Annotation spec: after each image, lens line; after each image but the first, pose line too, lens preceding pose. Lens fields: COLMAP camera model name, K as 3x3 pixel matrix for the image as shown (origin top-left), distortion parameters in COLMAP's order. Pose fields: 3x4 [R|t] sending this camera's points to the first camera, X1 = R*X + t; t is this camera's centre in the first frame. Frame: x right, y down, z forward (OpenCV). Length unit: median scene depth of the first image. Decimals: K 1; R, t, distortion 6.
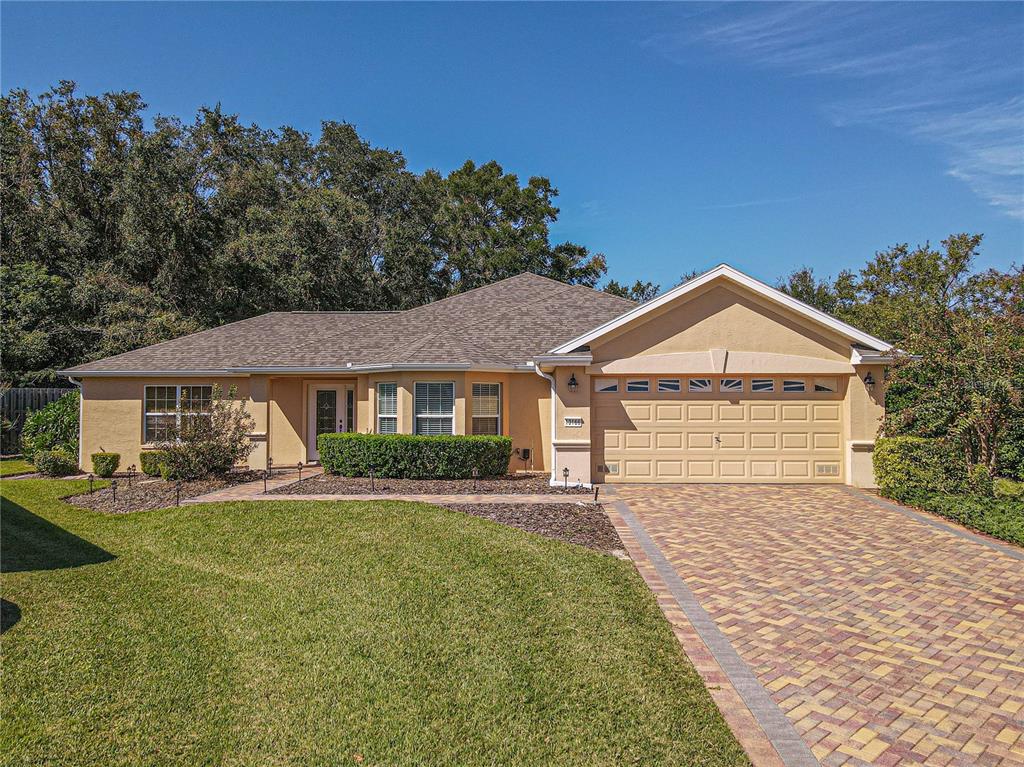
lens RADIAL K [[756.9, 0, 511.4], [0, 756.9, 386.8], [0, 0, 1]] dist [-0.003813, 0.030564]
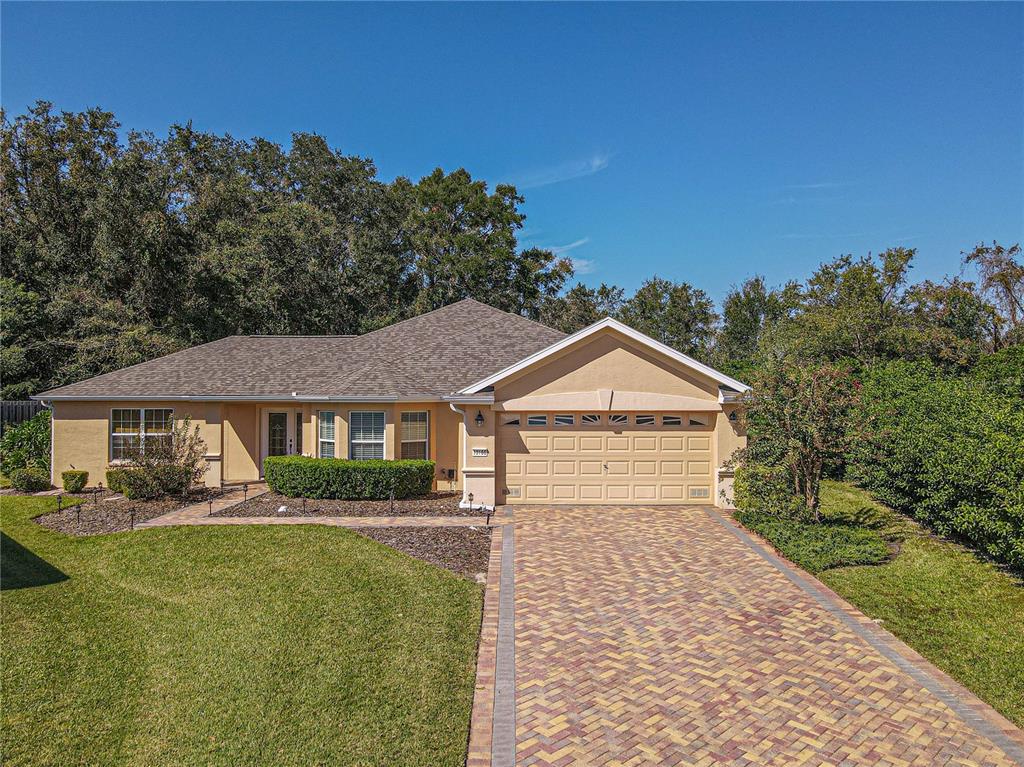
lens RADIAL K [[755.8, 0, 512.0], [0, 755.8, 383.5], [0, 0, 1]] dist [0.002535, 0.014642]
pose [[0.999823, 0.000883, 0.018810, 0.079895], [-0.001085, 0.999942, 0.010759, -0.052095], [-0.018800, -0.010778, 0.999765, -0.114057]]
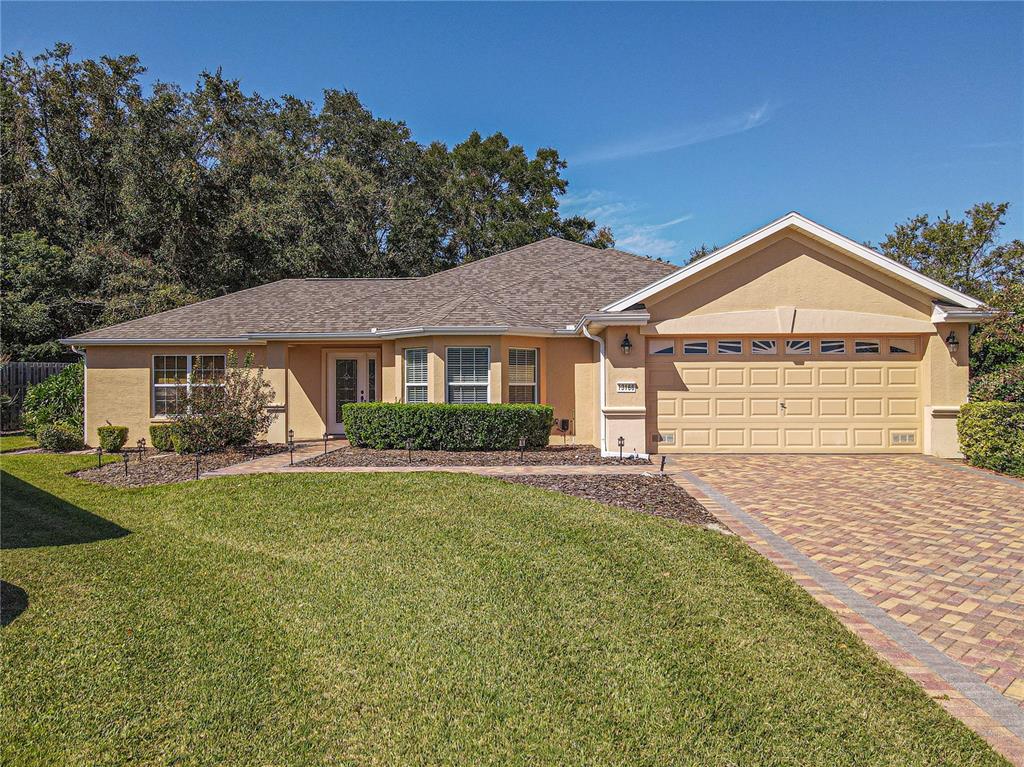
lens RADIAL K [[753.8, 0, 510.7], [0, 753.8, 386.4], [0, 0, 1]] dist [0.003794, 0.015054]
pose [[0.999992, -0.003563, 0.001814, -0.043979], [0.003518, 0.999709, 0.023867, 0.017176], [-0.001898, -0.023861, 0.999713, 0.065044]]
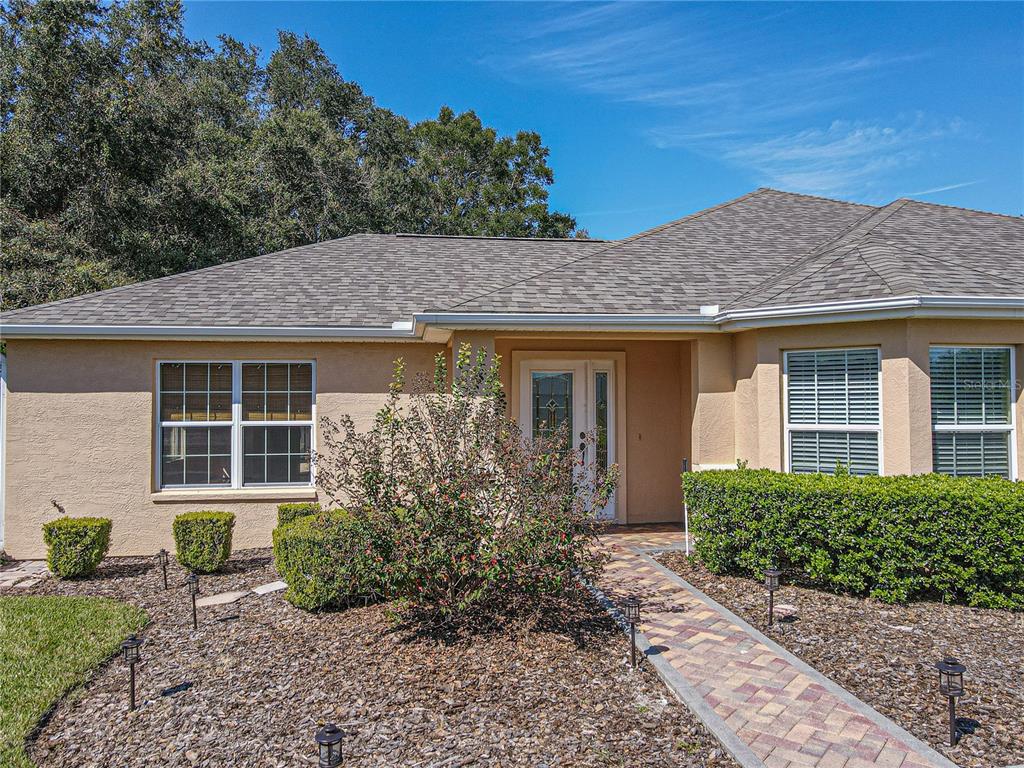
lens RADIAL K [[753.8, 0, 510.7], [0, 753.8, 386.9], [0, 0, 1]] dist [0.003794, 0.015054]
pose [[0.987341, -0.000007, 0.158615, -0.360843], [-0.000429, 0.999996, 0.002716, 0.013029], [-0.158614, -0.002749, 0.987337, 0.542563]]
